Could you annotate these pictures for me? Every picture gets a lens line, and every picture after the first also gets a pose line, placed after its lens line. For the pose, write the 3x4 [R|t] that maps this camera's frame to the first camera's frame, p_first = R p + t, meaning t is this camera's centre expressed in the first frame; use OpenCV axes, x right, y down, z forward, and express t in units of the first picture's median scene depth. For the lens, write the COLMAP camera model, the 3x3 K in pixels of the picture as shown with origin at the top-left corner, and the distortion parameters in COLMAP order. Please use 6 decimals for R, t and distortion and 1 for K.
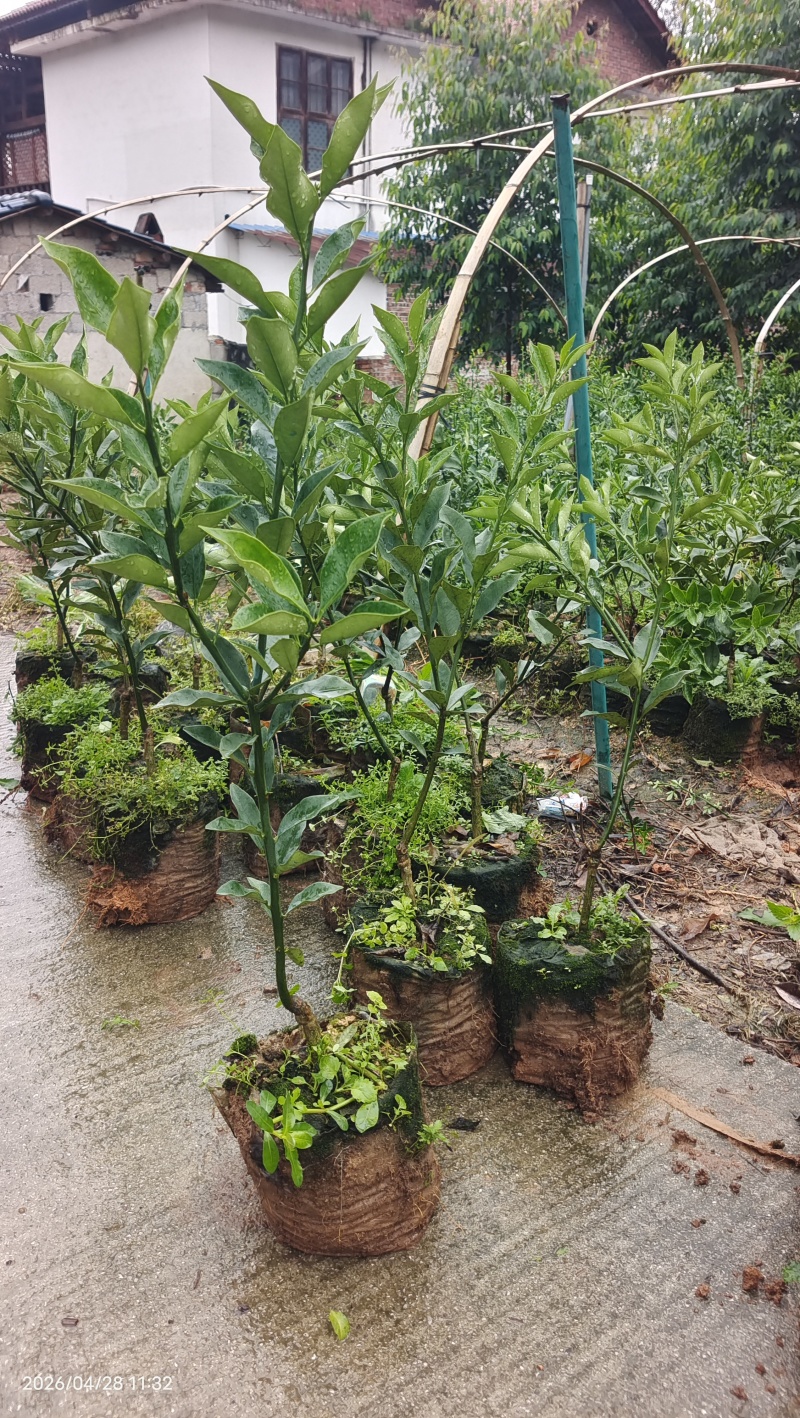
lens RADIAL K [[1071.0, 0, 400.0], [0, 1071.0, 709.0], [0, 0, 1]] dist [-0.004913, -0.076857]
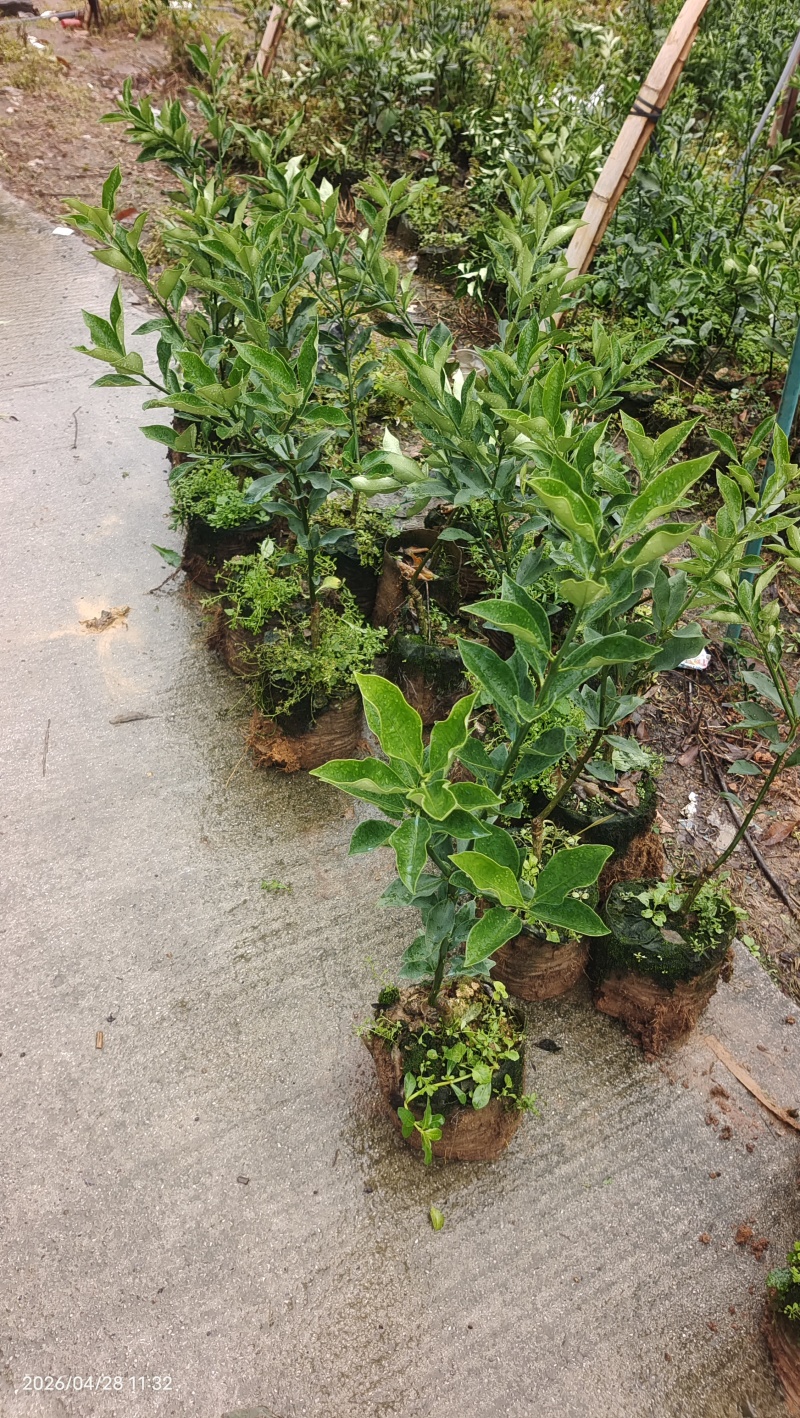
lens RADIAL K [[1071.0, 0, 400.0], [0, 1071.0, 709.0], [0, 0, 1]] dist [-0.004913, -0.076857]
pose [[0.984658, 0.169492, -0.041497, -0.126250], [-0.138161, 0.902510, 0.407907, -0.455211], [0.106588, -0.395915, 0.912080, -0.003515]]
